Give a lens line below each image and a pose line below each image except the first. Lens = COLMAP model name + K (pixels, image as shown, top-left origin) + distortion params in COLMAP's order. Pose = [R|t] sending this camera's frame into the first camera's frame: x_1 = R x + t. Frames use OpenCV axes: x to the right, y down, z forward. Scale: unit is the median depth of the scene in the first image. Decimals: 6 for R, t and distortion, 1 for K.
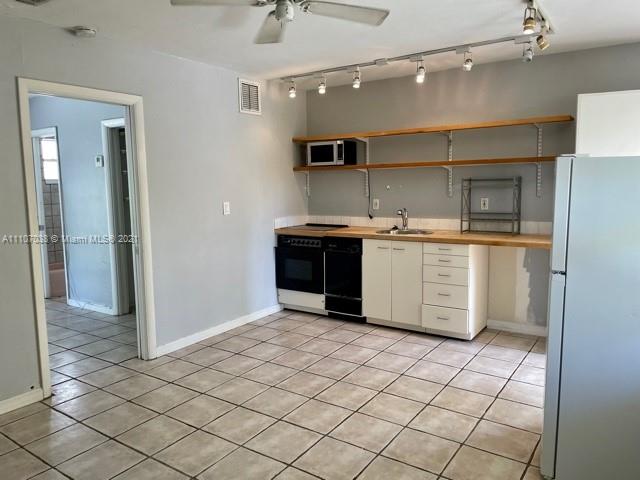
lens RADIAL K [[476.9, 0, 309.5], [0, 476.9, 236.4], [0, 0, 1]] dist [0.120445, -0.162033]
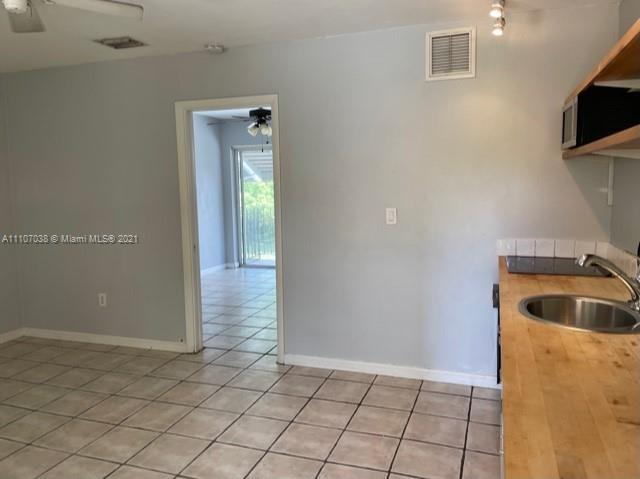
lens RADIAL K [[476.9, 0, 309.5], [0, 476.9, 235.9], [0, 0, 1]] dist [0.120445, -0.162033]
pose [[0.276189, 0.116608, -0.954003, 0.505742], [-0.095345, 0.991040, 0.093533, -0.085193], [0.956362, 0.065127, 0.284832, 0.651438]]
